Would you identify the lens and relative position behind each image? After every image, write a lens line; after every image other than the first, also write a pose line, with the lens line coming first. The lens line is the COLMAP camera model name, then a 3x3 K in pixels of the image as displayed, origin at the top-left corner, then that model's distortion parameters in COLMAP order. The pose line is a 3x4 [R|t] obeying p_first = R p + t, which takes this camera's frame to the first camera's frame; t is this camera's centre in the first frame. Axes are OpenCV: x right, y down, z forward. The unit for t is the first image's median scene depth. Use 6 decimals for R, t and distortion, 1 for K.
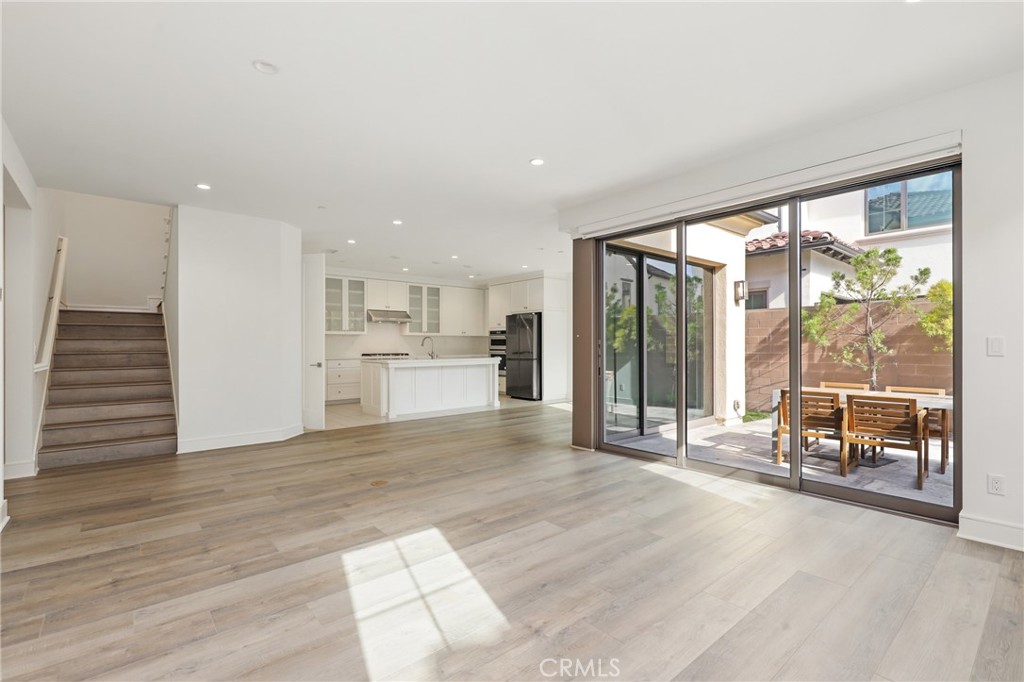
lens RADIAL K [[465.1, 0, 512.0], [0, 465.1, 341.0], [0, 0, 1]] dist [-0.002673, -0.000069]
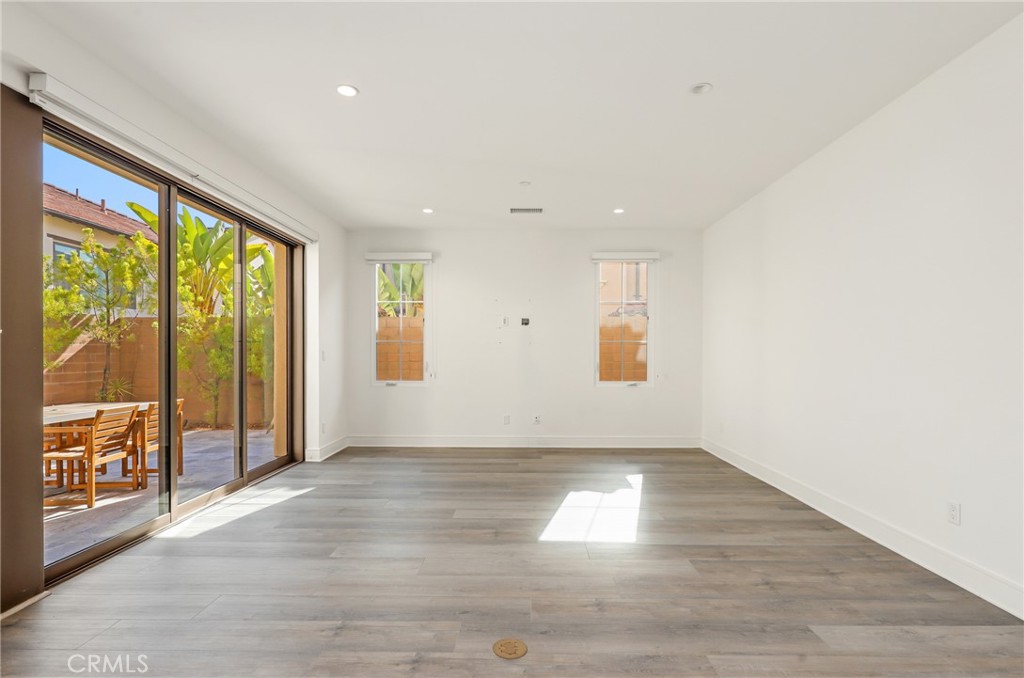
lens RADIAL K [[499.0, 0, 516.7], [0, 499.0, 361.0], [0, 0, 1]] dist [-0.000047, -0.000132]
pose [[-0.755656, -0.007064, 0.654931, -0.255566], [-0.004587, 0.999974, 0.005493, 0.005014], [-0.654953, 0.001146, -0.755669, 0.569279]]
